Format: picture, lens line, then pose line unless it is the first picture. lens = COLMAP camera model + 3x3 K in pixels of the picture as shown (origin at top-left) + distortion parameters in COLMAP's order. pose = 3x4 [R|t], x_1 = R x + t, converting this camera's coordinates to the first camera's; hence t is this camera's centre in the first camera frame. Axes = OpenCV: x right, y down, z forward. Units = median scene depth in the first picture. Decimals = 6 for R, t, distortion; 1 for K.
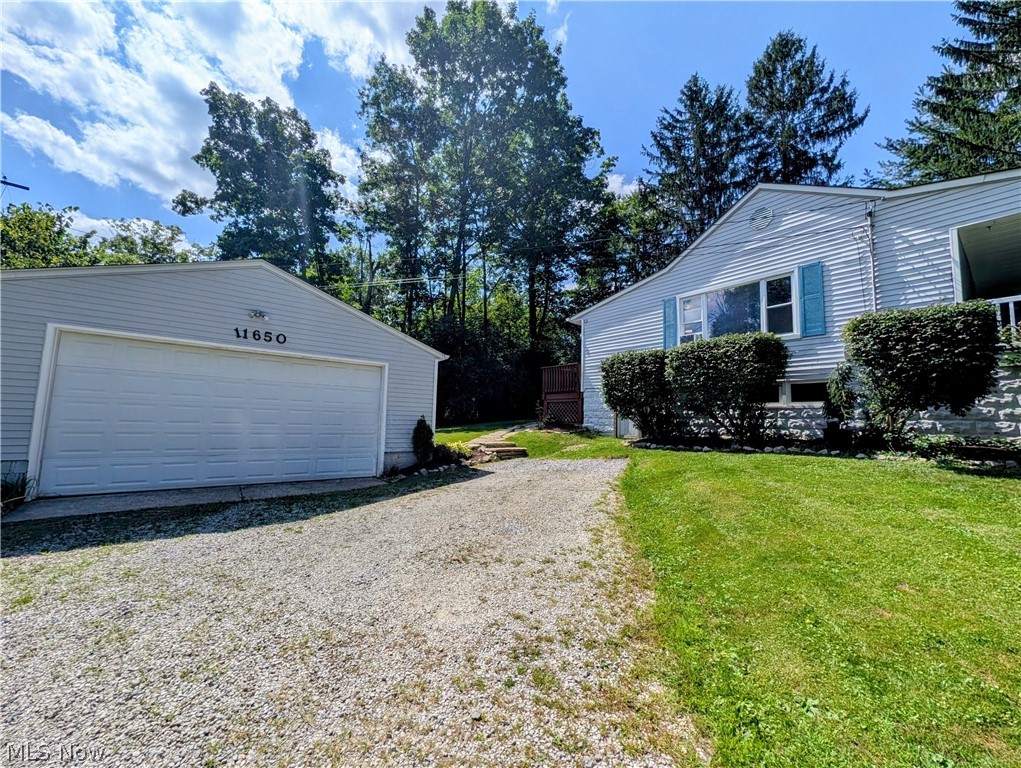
lens RADIAL K [[393.1, 0, 509.1], [0, 393.1, 384.4], [0, 0, 1]] dist [0.000871, 0.000139]
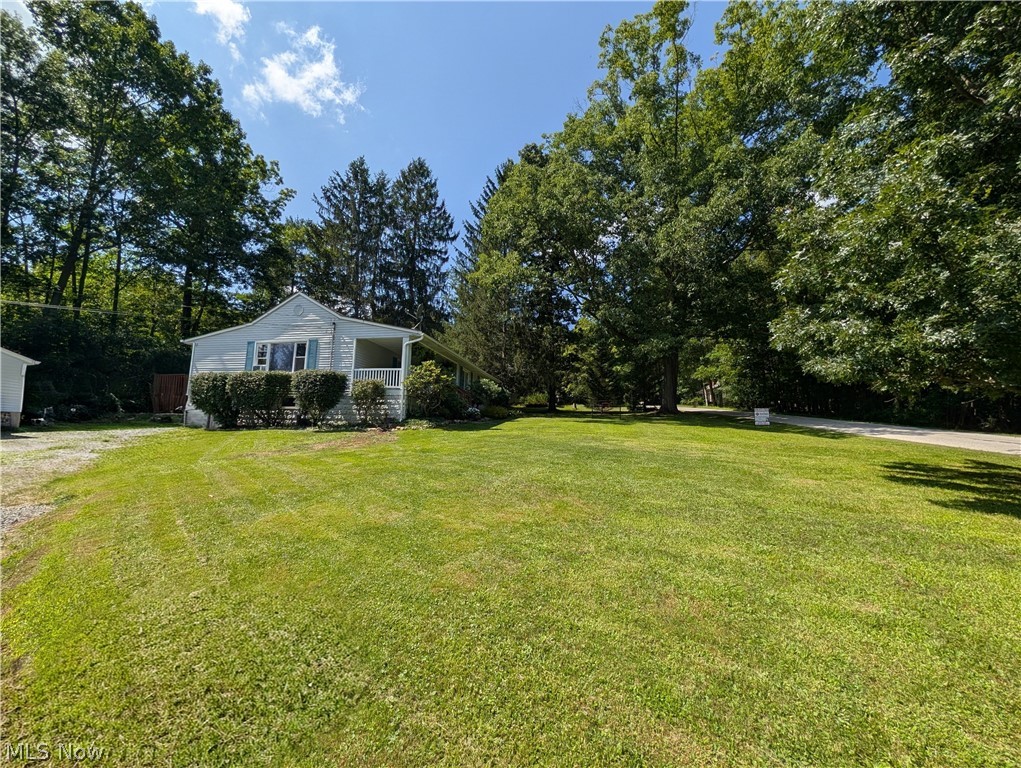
lens RADIAL K [[386.9, 0, 497.0], [0, 386.9, 381.2], [0, 0, 1]] dist [0.000940, 0.000126]
pose [[0.758774, 0.081912, 0.646183, 0.052043], [-0.060929, 0.996637, -0.054791, -0.009277], [-0.648498, 0.002202, 0.761213, -0.291674]]
